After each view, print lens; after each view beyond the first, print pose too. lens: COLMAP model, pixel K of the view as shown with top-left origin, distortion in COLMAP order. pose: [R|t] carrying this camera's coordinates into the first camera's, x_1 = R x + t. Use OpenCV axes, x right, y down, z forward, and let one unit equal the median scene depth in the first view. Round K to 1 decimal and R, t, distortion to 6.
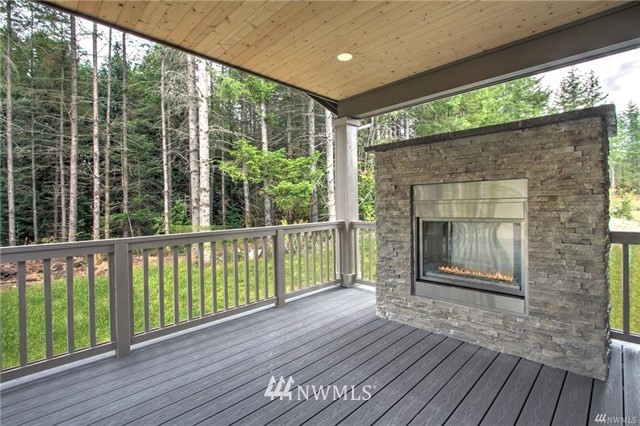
lens RADIAL K [[303.8, 0, 318.6], [0, 303.8, 205.5], [0, 0, 1]] dist [-0.019848, -0.000539]
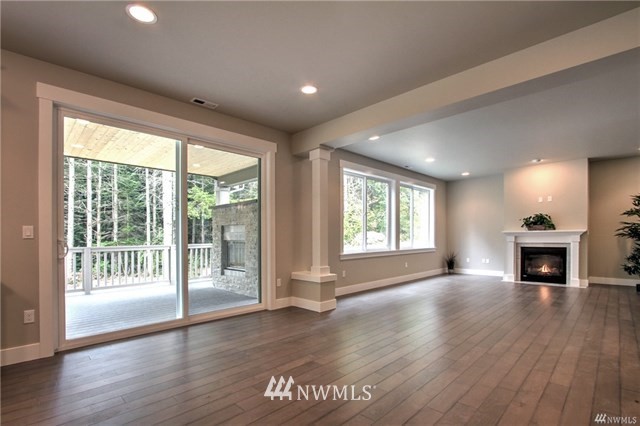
lens RADIAL K [[301.6, 0, 320.2], [0, 301.6, 234.9], [0, 0, 1]] dist [-0.016083, -0.000102]
pose [[0.999914, 0.008543, 0.009972, 0.179109], [-0.008477, 0.999942, -0.006643, 0.001599], [-0.010028, 0.006558, 0.999928, -0.215099]]
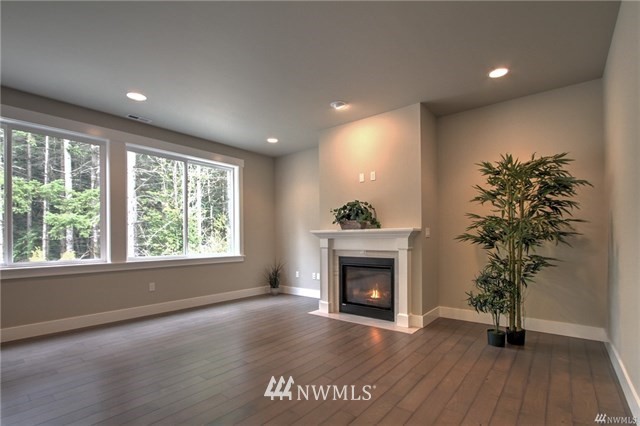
lens RADIAL K [[301.6, 0, 320.2], [0, 301.6, 234.9], [0, 0, 1]] dist [-0.016083, -0.000102]
pose [[0.993969, 0.011819, 0.109022, 0.448993], [-0.010651, 0.999880, -0.011288, -0.002460], [-0.109142, 0.010058, 0.993975, -0.032969]]
